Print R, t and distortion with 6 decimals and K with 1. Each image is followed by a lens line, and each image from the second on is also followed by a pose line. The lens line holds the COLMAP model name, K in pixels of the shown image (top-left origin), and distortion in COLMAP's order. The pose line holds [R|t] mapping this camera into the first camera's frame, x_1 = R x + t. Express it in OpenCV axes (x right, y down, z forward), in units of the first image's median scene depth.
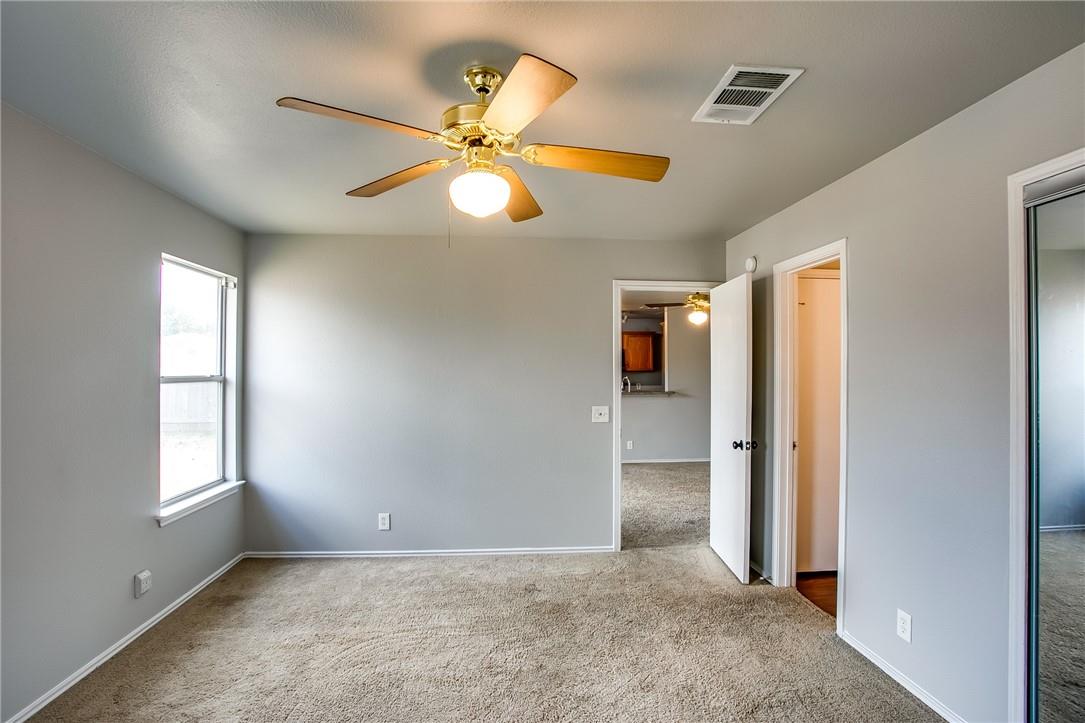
lens RADIAL K [[549.9, 0, 542.5], [0, 549.9, 366.8], [0, 0, 1]] dist [-0.000515, 0.000437]
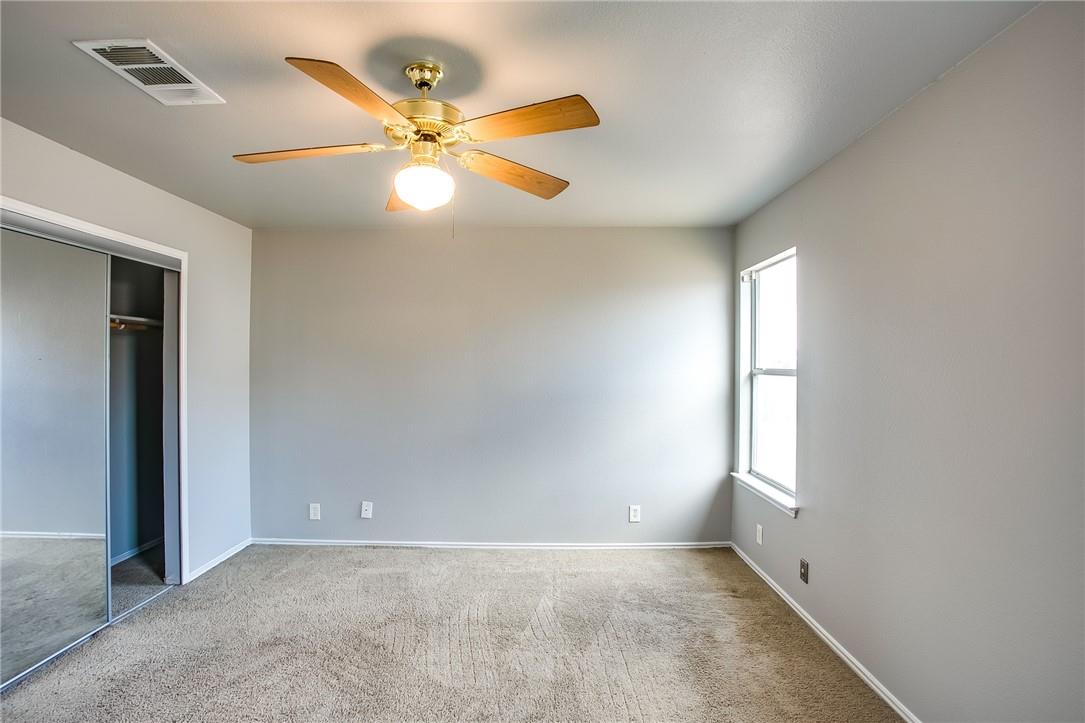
lens RADIAL K [[549.9, 0, 542.5], [0, 549.9, 366.8], [0, 0, 1]] dist [-0.000515, 0.000437]
pose [[-0.995718, -0.007148, 0.092171, -0.235551], [-0.007219, 0.999974, -0.000434, 0.006050], [-0.092166, -0.001097, -0.995743, 1.084414]]
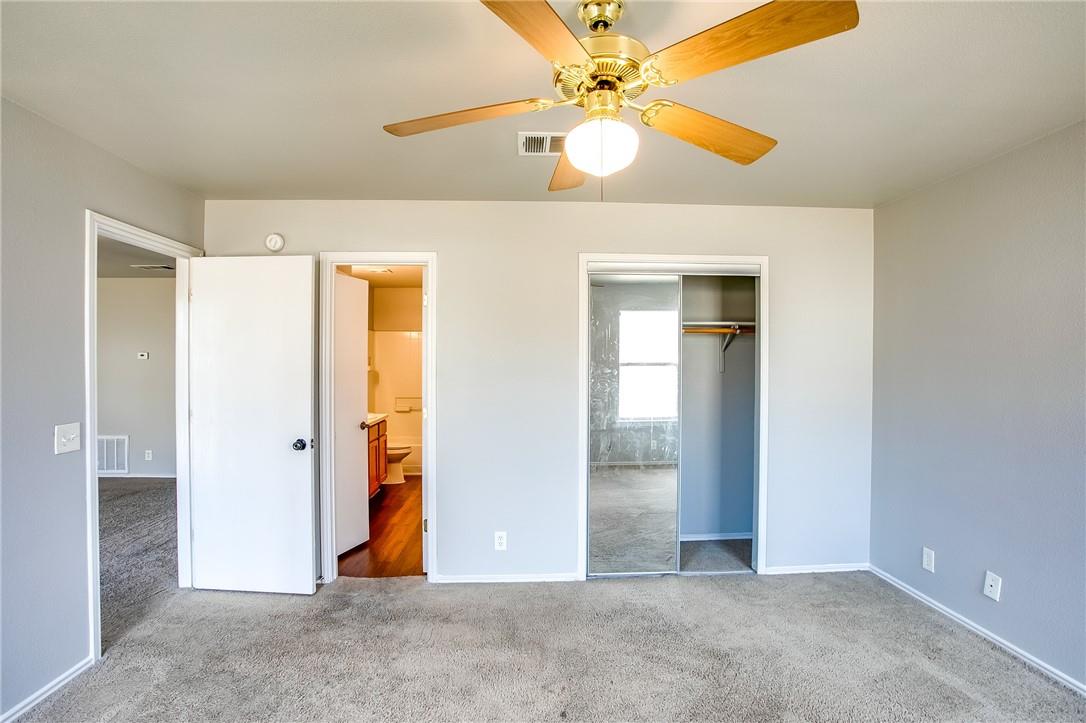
lens RADIAL K [[551.2, 0, 543.0], [0, 551.2, 361.5], [0, 0, 1]] dist [-0.047457, 0.025527]
pose [[0.035220, -0.000025, 0.999380, -0.517604], [-0.006329, 0.999980, 0.000248, 0.003927], [-0.999360, -0.006334, 0.035219, 0.577546]]
